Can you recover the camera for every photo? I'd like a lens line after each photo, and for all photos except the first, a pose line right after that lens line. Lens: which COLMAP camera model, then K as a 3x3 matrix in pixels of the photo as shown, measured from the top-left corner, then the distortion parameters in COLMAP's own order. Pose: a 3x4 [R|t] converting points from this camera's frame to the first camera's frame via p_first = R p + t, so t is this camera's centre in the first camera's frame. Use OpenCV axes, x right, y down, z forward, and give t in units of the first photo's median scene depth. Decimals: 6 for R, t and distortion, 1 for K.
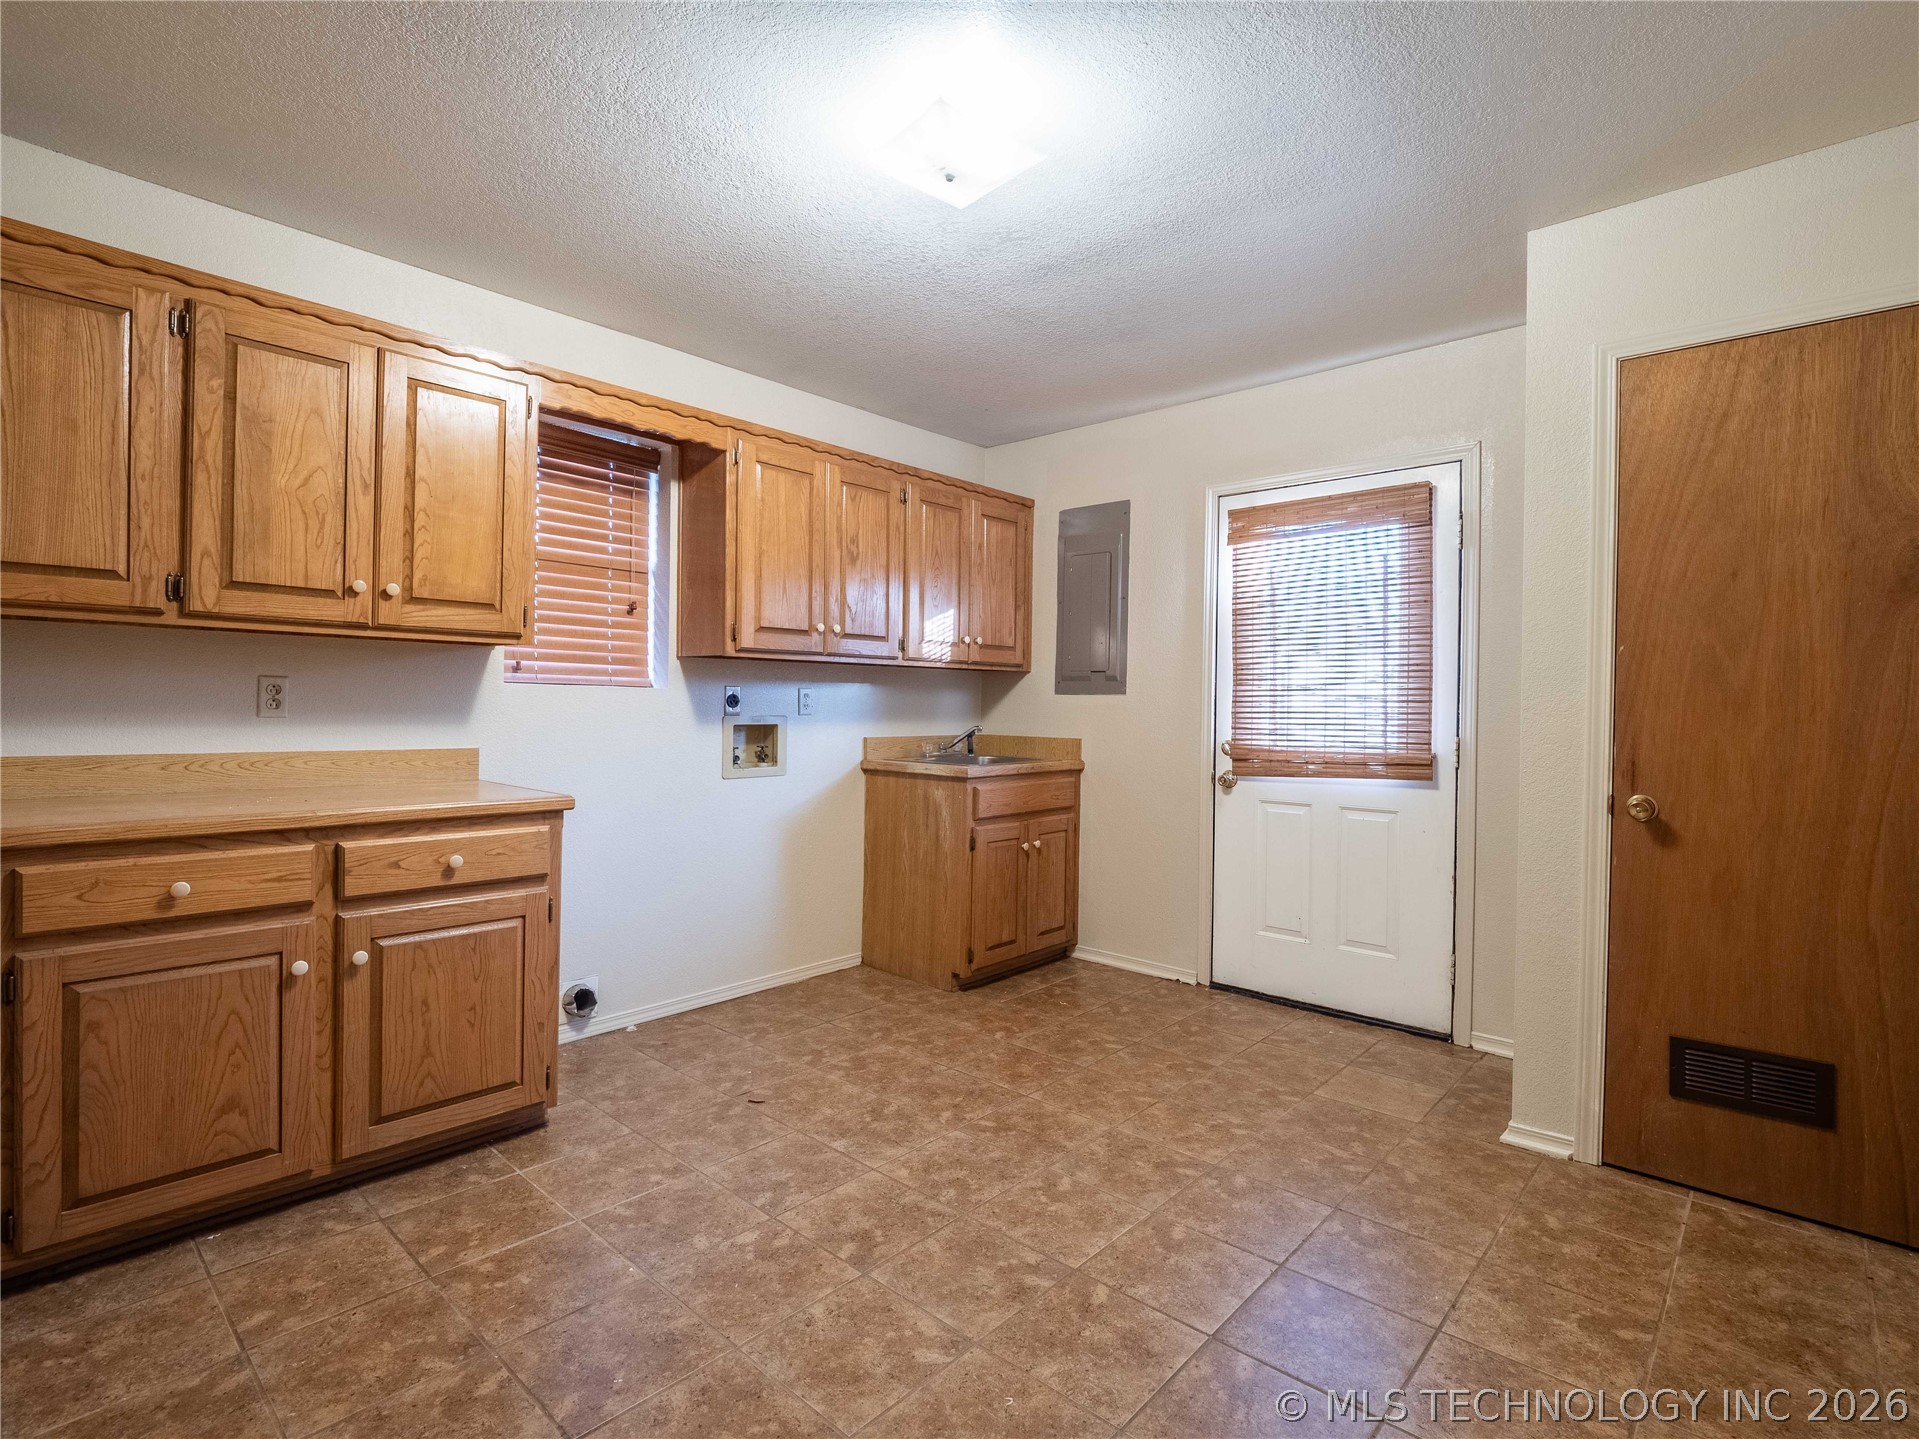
lens RADIAL K [[939.2, 0, 960.2], [0, 939.2, 708.3], [0, 0, 1]] dist [-0.009337, -0.001394]
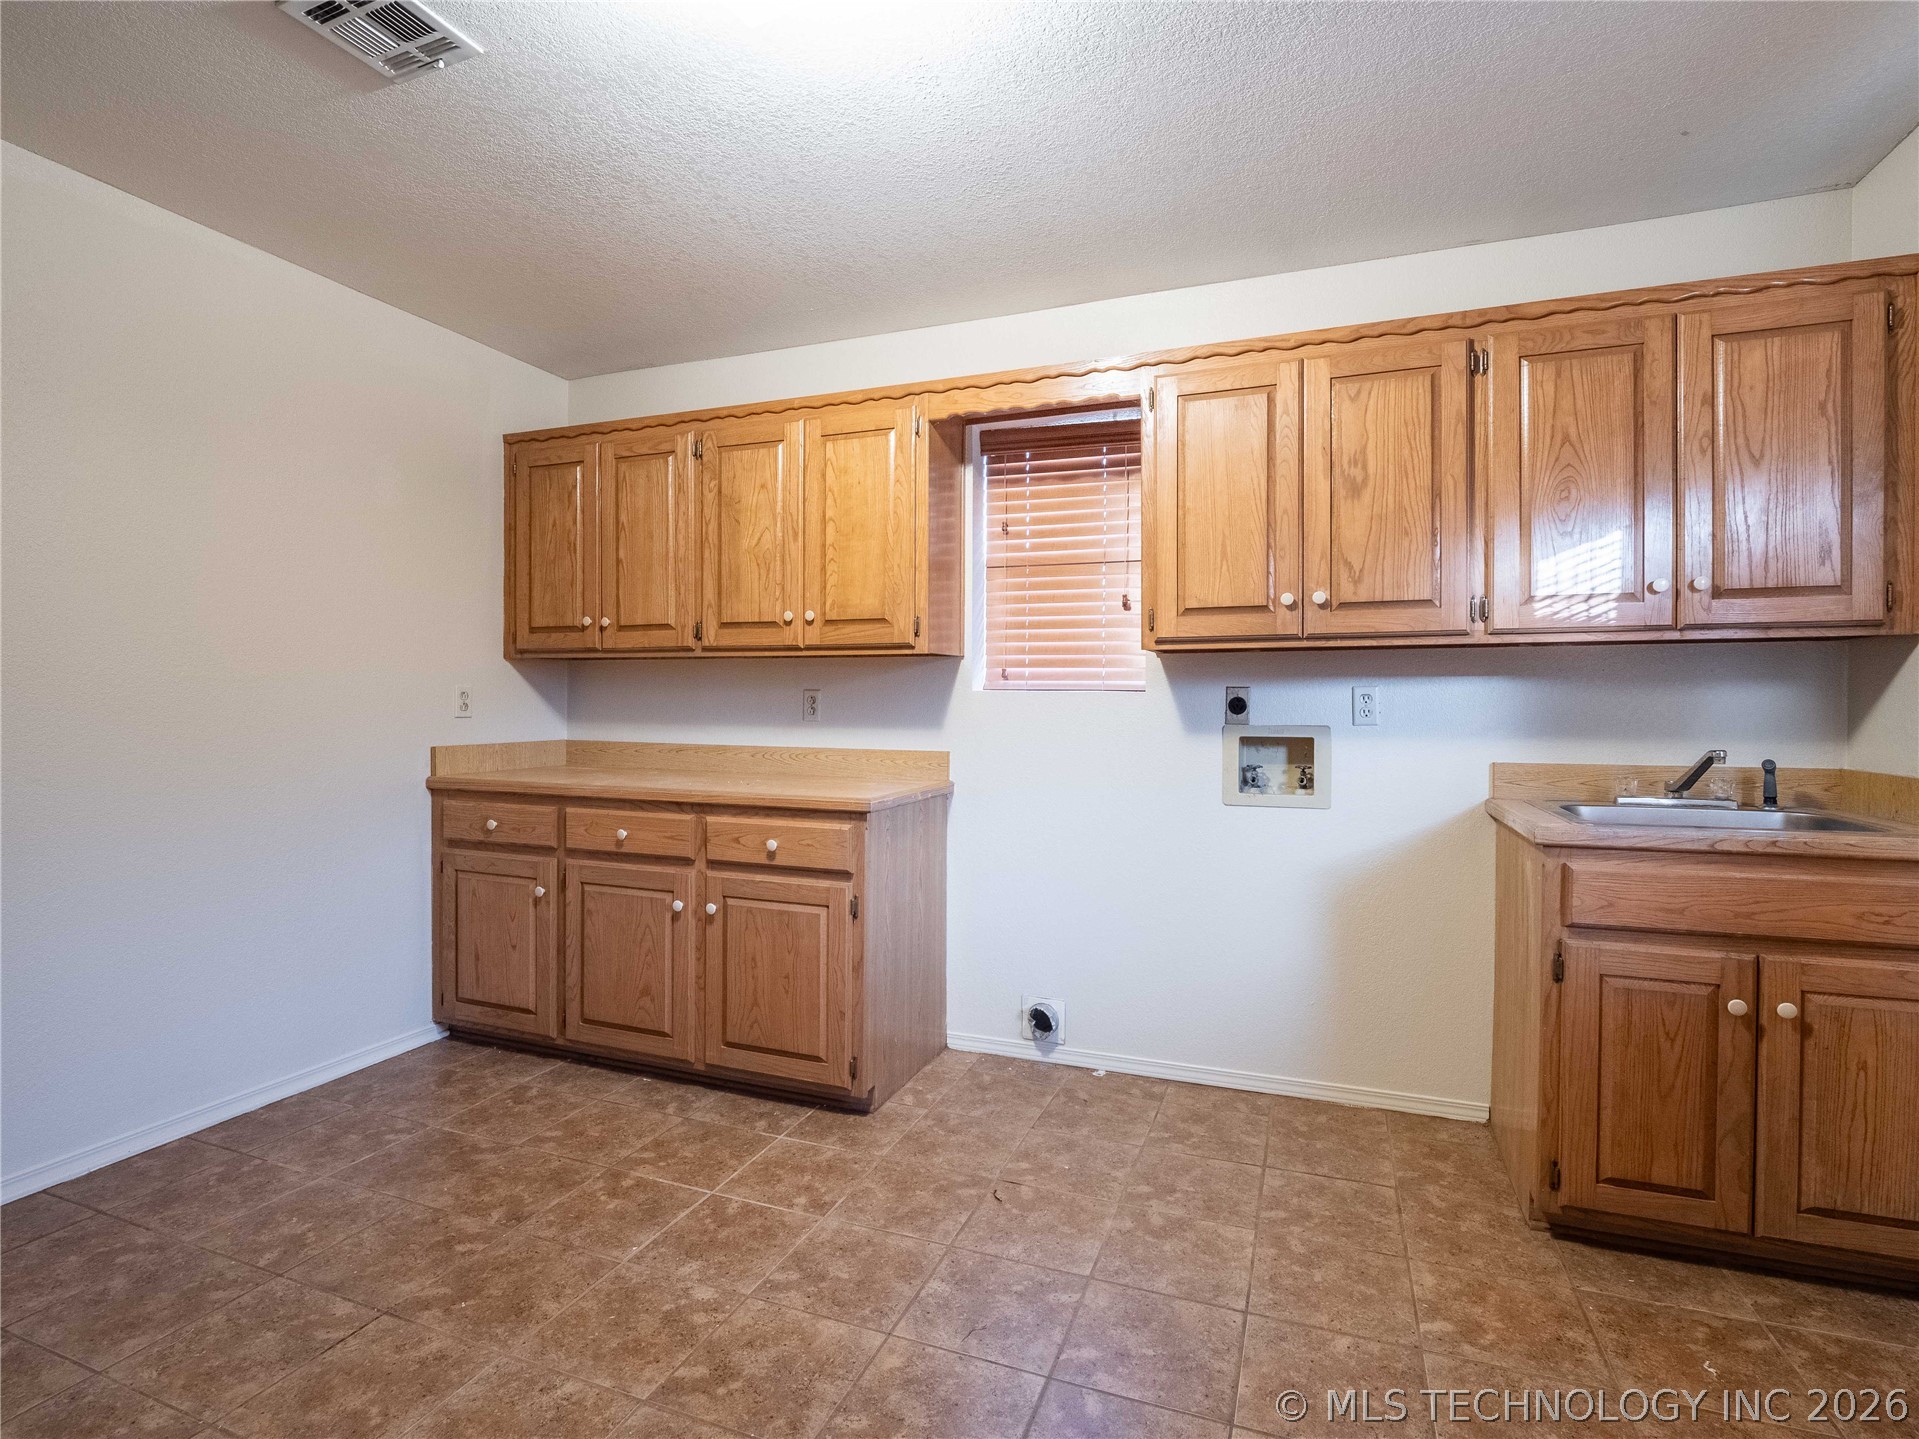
lens RADIAL K [[941.5, 0, 960.9], [0, 941.5, 706.2], [0, 0, 1]] dist [-0.001913, -0.007306]
pose [[0.360137, -0.010065, -0.932845, 0.585532], [-0.002438, 0.999928, -0.011730, 0.003662], [0.932896, 0.006498, 0.360087, 0.731675]]
